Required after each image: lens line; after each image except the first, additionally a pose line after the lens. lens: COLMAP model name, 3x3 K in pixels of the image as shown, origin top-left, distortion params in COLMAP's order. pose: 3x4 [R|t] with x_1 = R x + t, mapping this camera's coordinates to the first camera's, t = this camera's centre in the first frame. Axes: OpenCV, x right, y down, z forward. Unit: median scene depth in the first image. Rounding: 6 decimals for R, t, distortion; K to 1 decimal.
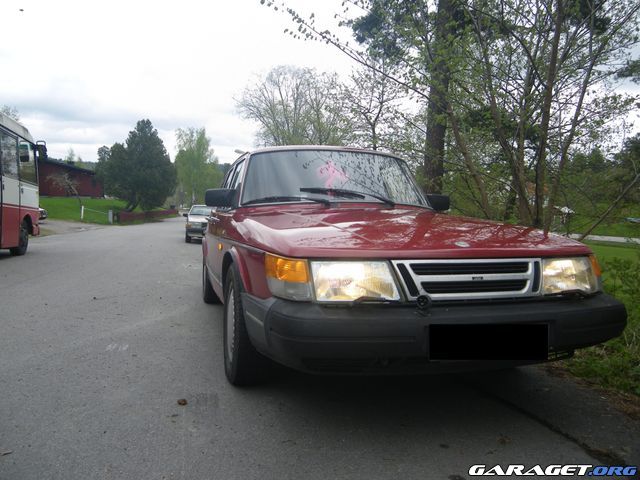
lens RADIAL K [[480.3, 0, 320.0], [0, 480.3, 240.0], [0, 0, 1]] dist [-0.005895, -0.004432]
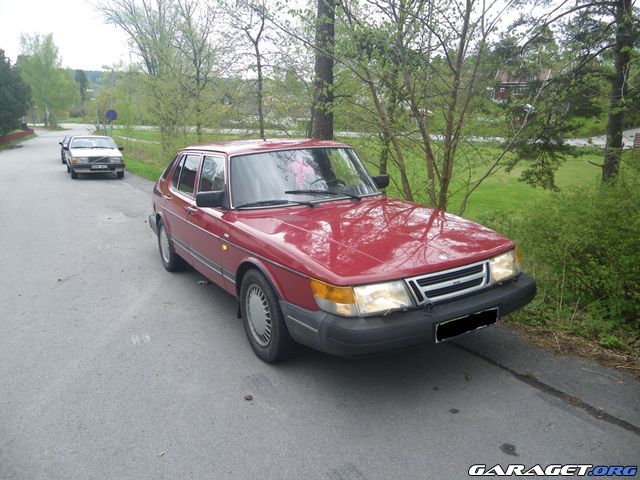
lens RADIAL K [[469.1, 0, 320.0], [0, 469.1, 240.0], [0, 0, 1]] dist [-0.002106, -0.003471]
pose [[0.965976, -0.100197, 0.238433, -0.389443], [0.052337, 0.978563, 0.199187, -0.338766], [-0.253280, -0.179931, 0.950513, -0.240146]]
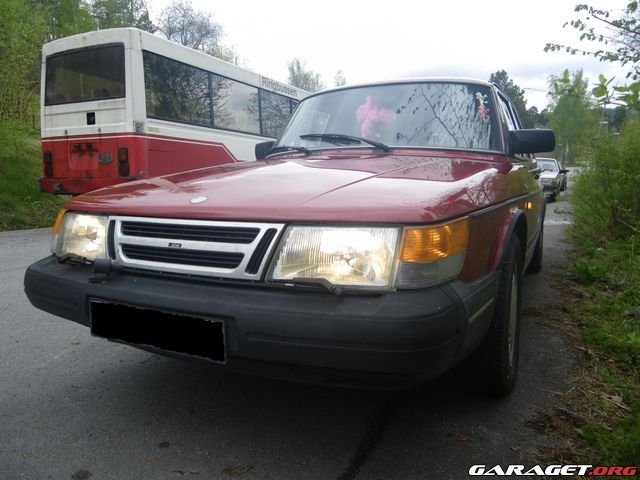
lens RADIAL K [[486.6, 0, 320.1], [0, 486.6, 262.1], [0, 0, 1]] dist [0.046688, 0.000119]
pose [[0.736058, 0.102007, -0.669188, 0.933912], [-0.019675, 0.991387, 0.129479, 0.003426], [0.676632, -0.082138, 0.731726, 0.554729]]
